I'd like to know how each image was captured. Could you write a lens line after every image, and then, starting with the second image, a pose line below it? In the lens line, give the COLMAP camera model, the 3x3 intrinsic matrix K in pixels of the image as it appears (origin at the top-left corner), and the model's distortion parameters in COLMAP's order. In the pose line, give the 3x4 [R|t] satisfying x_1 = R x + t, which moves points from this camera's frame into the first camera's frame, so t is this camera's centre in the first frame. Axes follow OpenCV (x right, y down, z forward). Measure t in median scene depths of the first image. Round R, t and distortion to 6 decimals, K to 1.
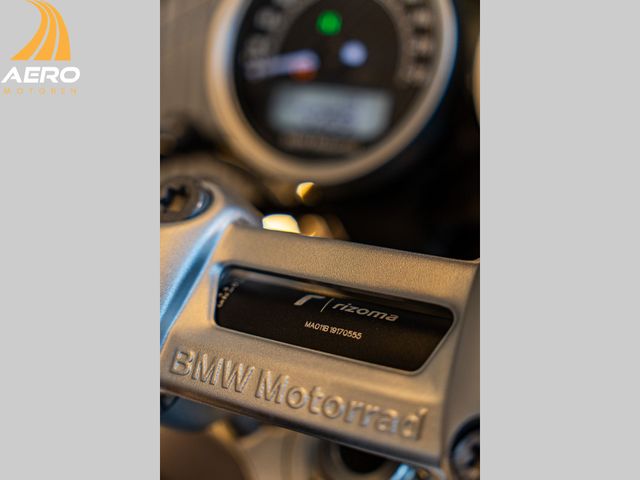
lens RADIAL K [[942.3, 0, 322.0], [0, 942.3, 241.0], [0, 0, 1]] dist [0.009051, 0.000000]
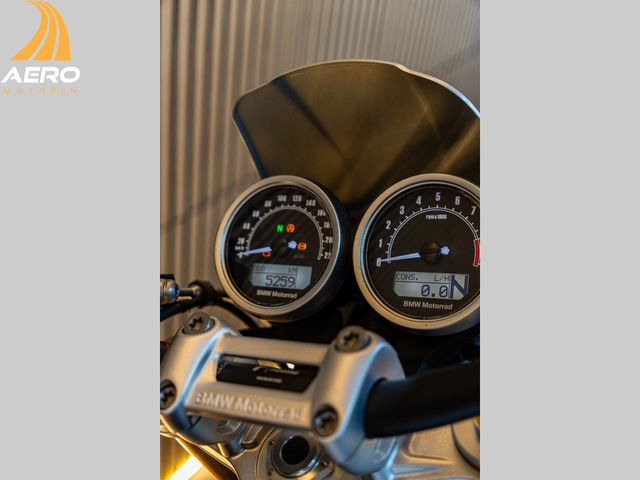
lens RADIAL K [[942.3, 0, 319.8], [0, 942.3, 238.4], [0, 0, 1]] dist [0.009051, 0.000000]
pose [[0.998898, -0.039415, -0.025473, 0.177115], [0.034888, 0.986714, -0.158676, 0.109556], [0.031389, 0.157612, 0.987002, -1.079717]]
